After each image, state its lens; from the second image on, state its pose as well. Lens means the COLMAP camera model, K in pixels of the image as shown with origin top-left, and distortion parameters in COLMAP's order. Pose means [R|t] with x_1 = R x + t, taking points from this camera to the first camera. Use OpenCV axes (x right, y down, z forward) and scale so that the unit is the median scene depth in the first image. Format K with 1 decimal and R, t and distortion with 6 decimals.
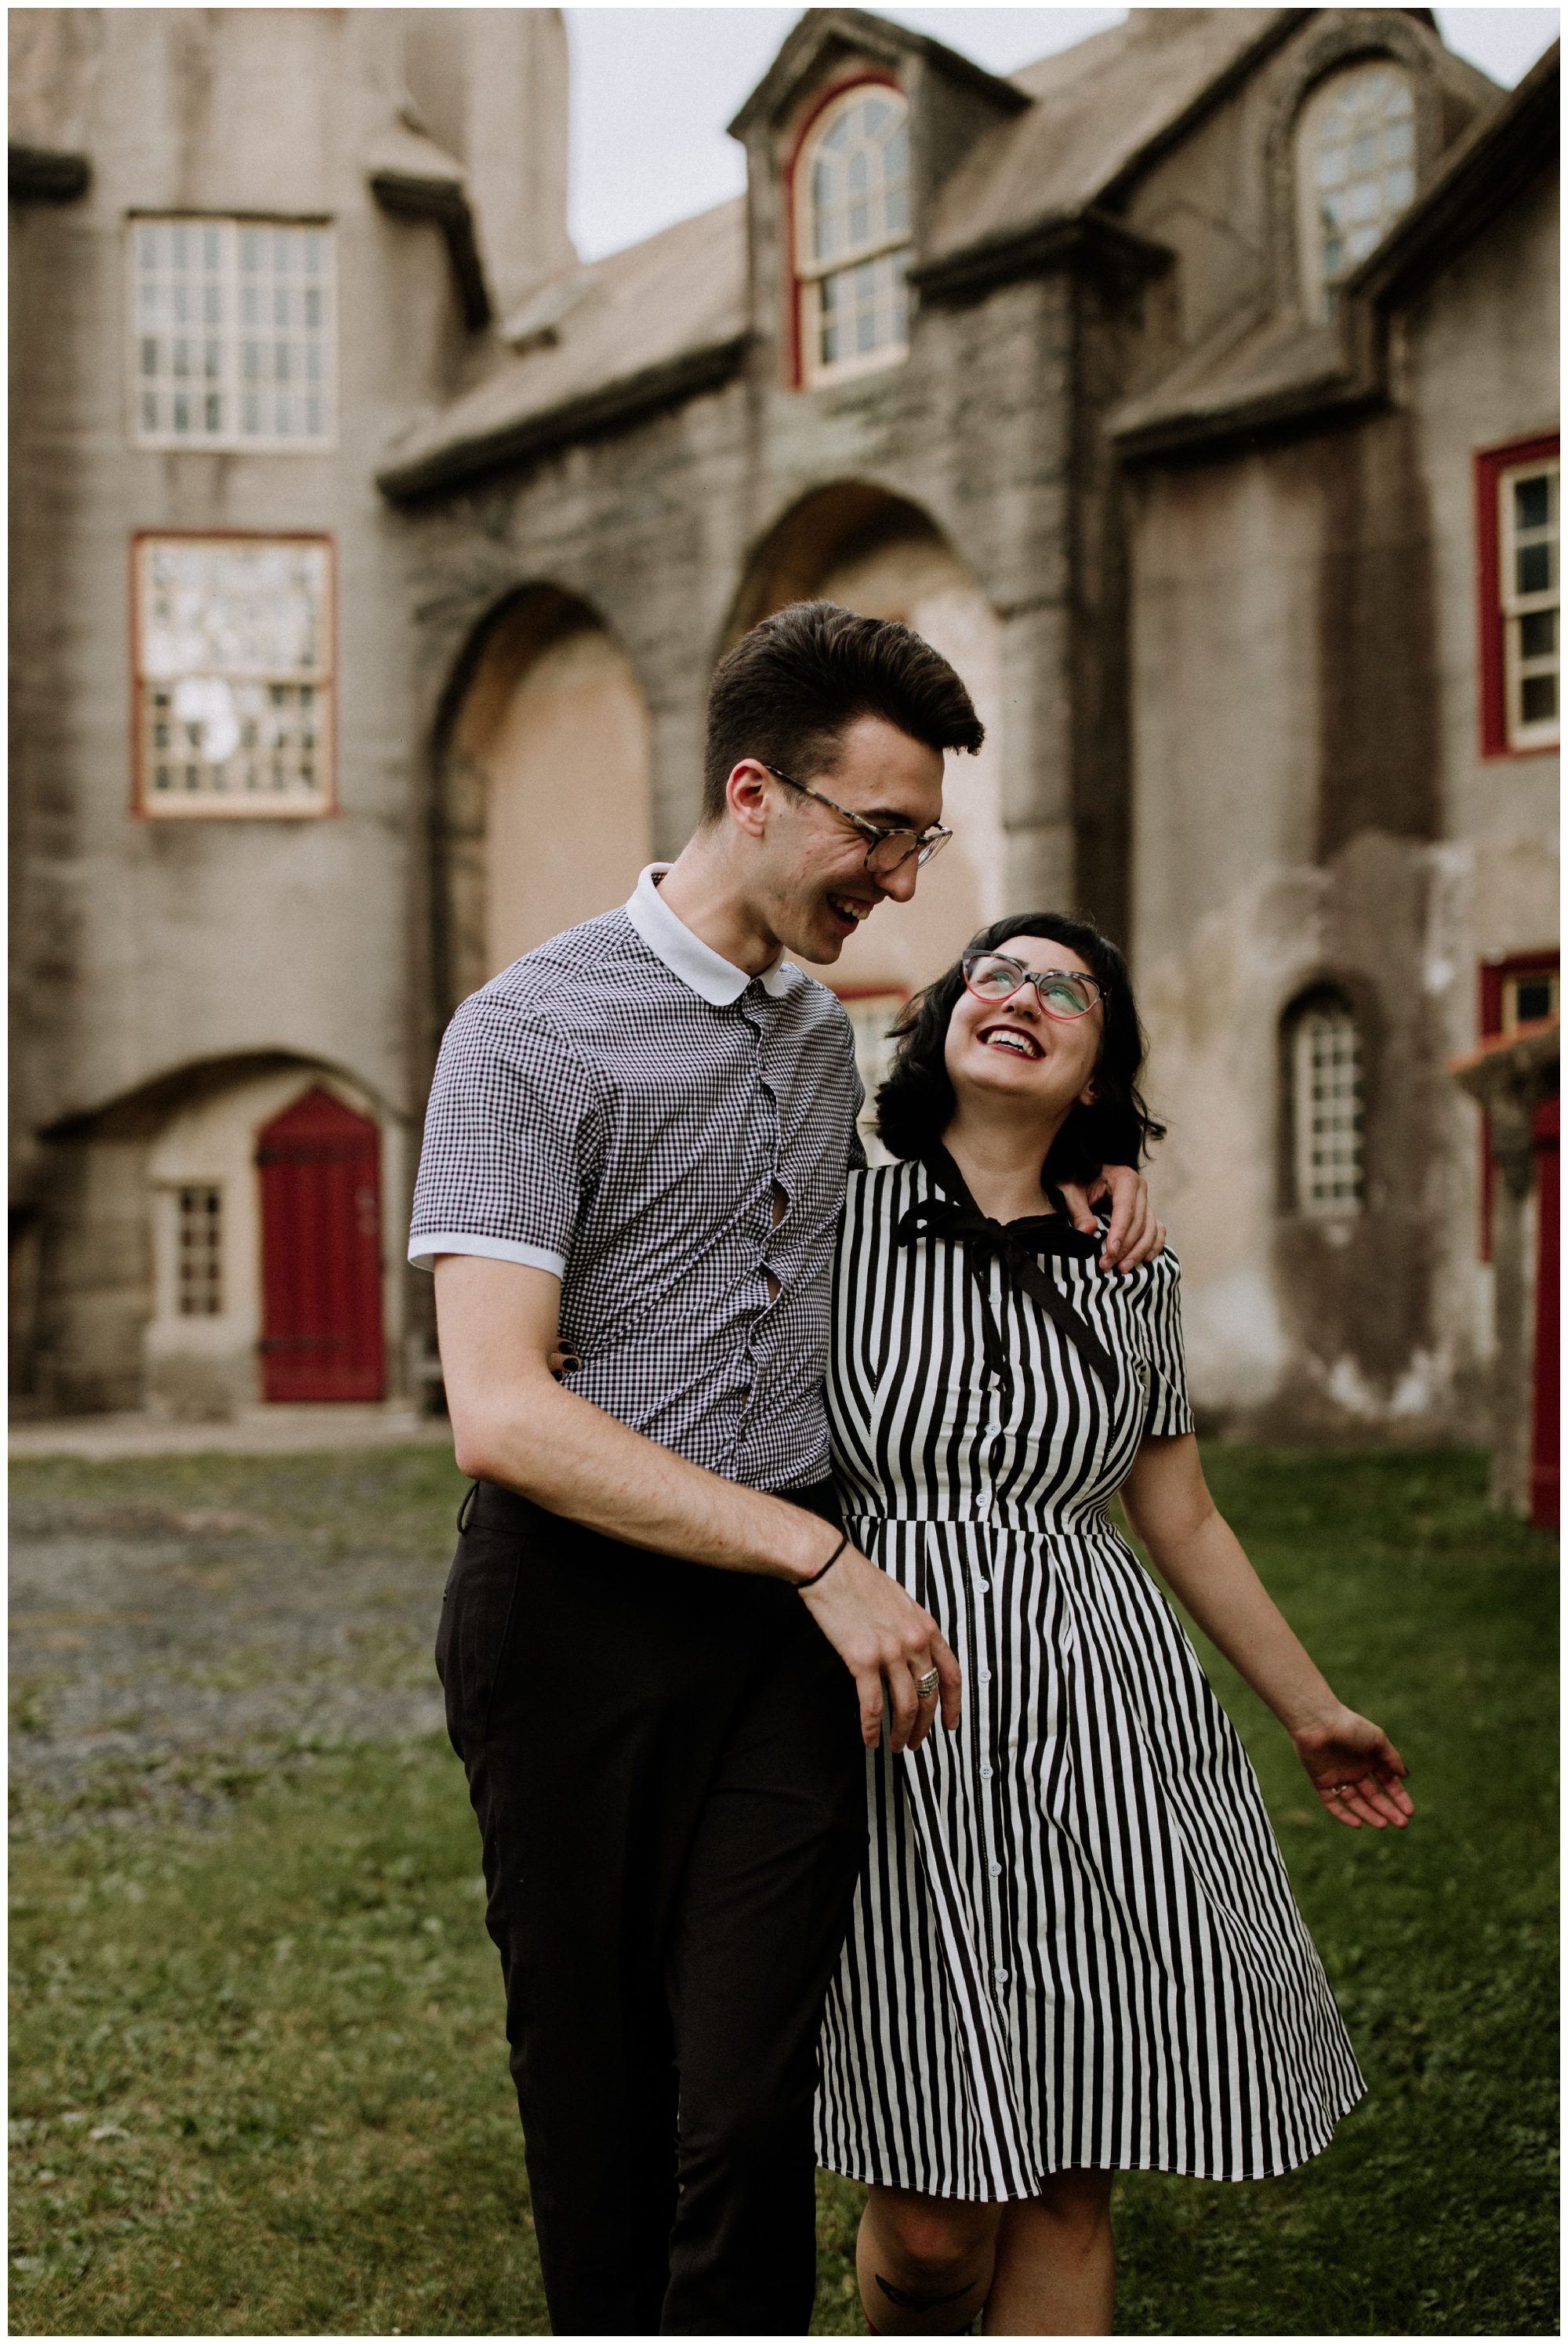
lens RADIAL K [[2564.4, 0, 714.8], [0, 2564.4, 1315.5], [0, 0, 1]] dist [0.004687, -0.010366]
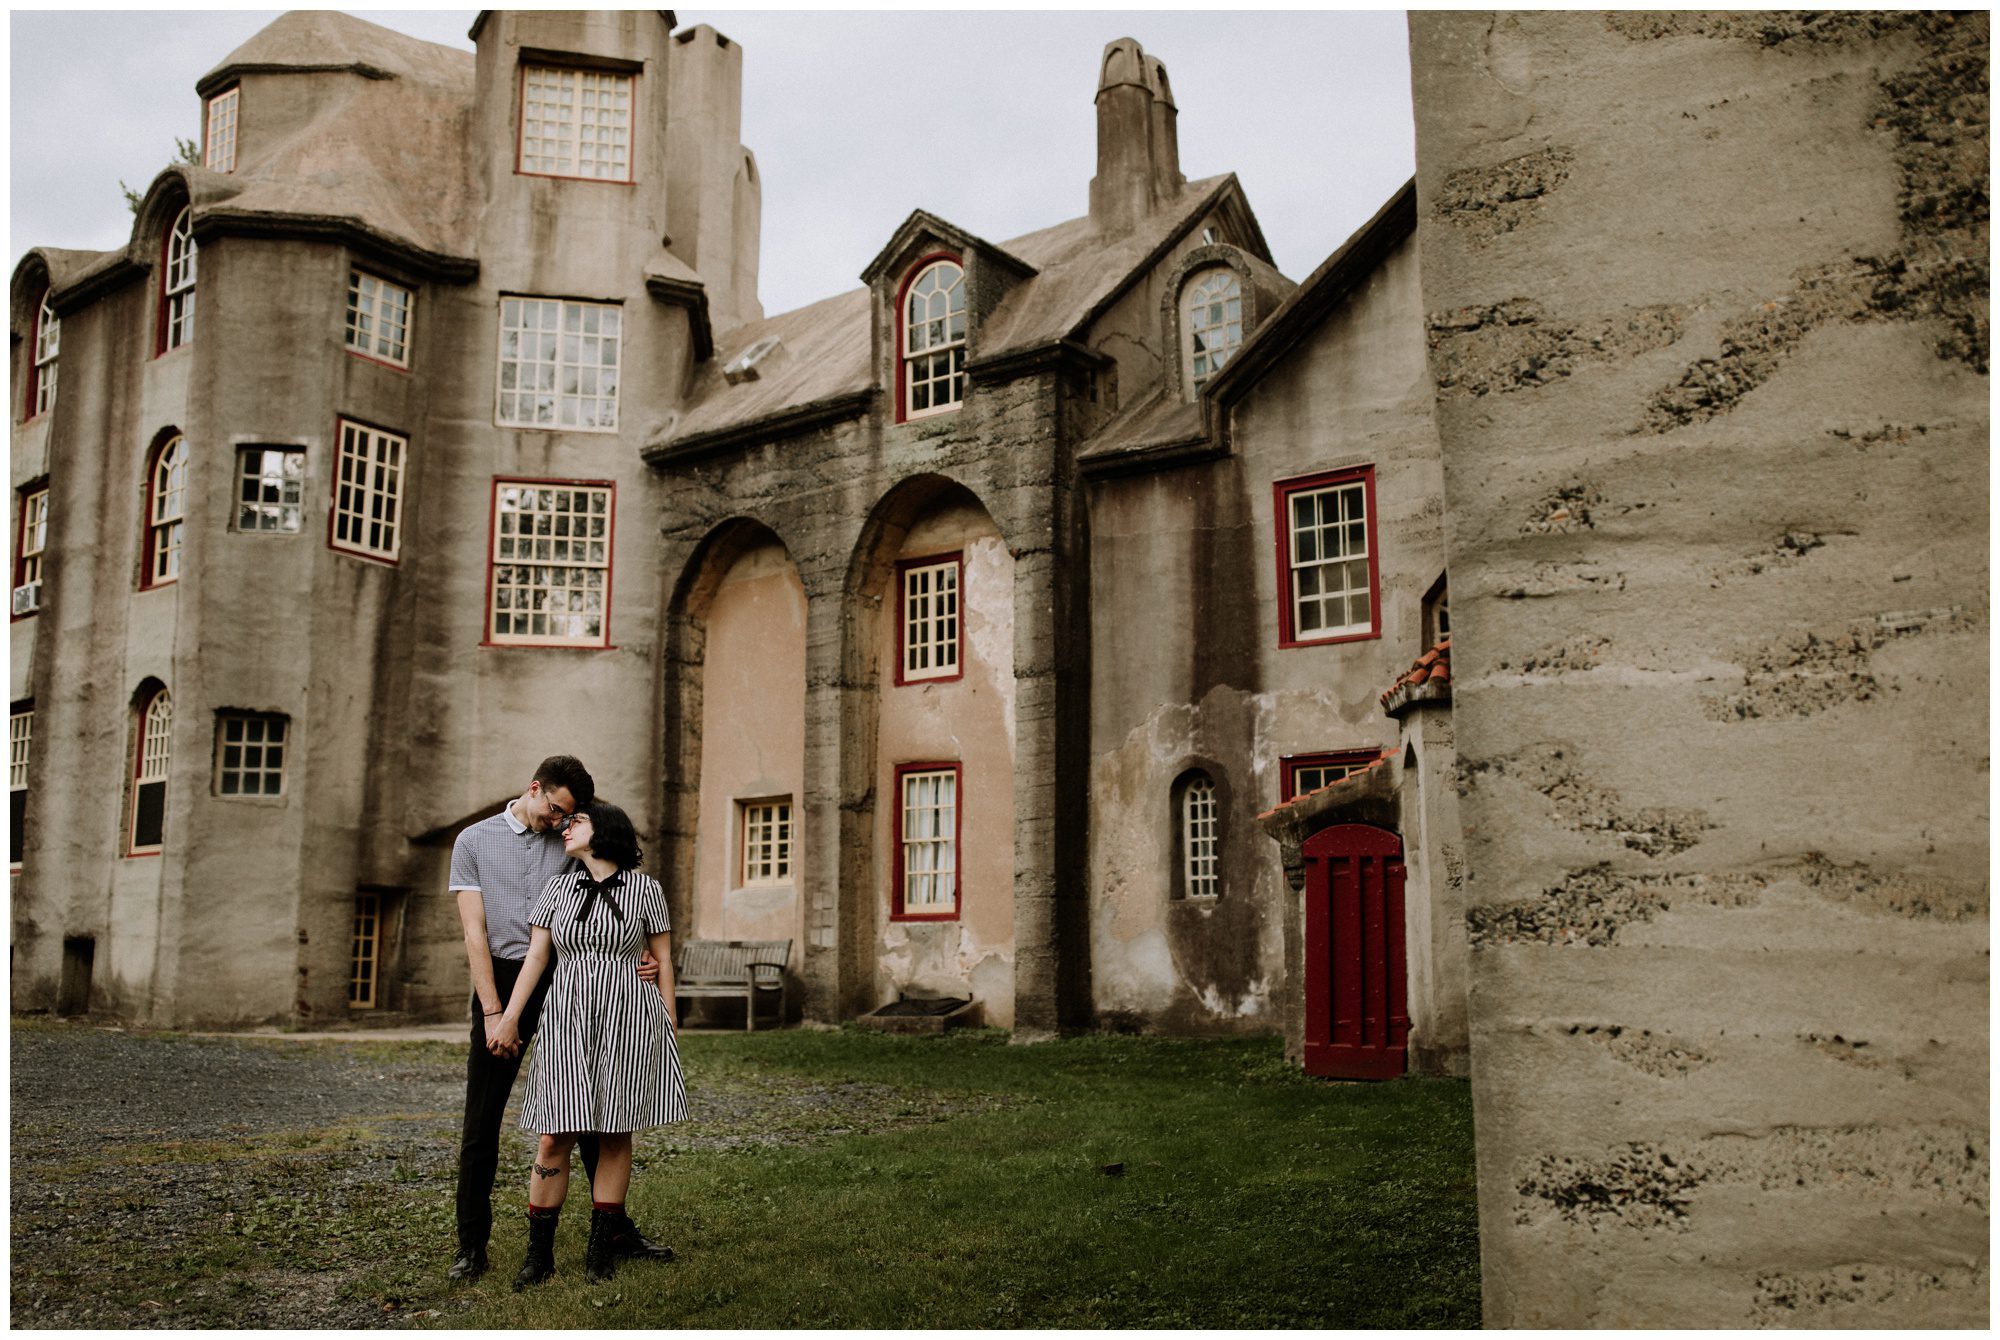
lens RADIAL K [[1872.6, 0, 1000.0], [0, 1872.6, 670.0], [0, 0, 1]] dist [0.014164, -0.026061]
pose [[0.994074, 0.027846, 0.105077, -0.031503], [-0.009764, 0.985599, -0.168819, 0.020837], [-0.108265, 0.166792, 0.980030, -0.239498]]
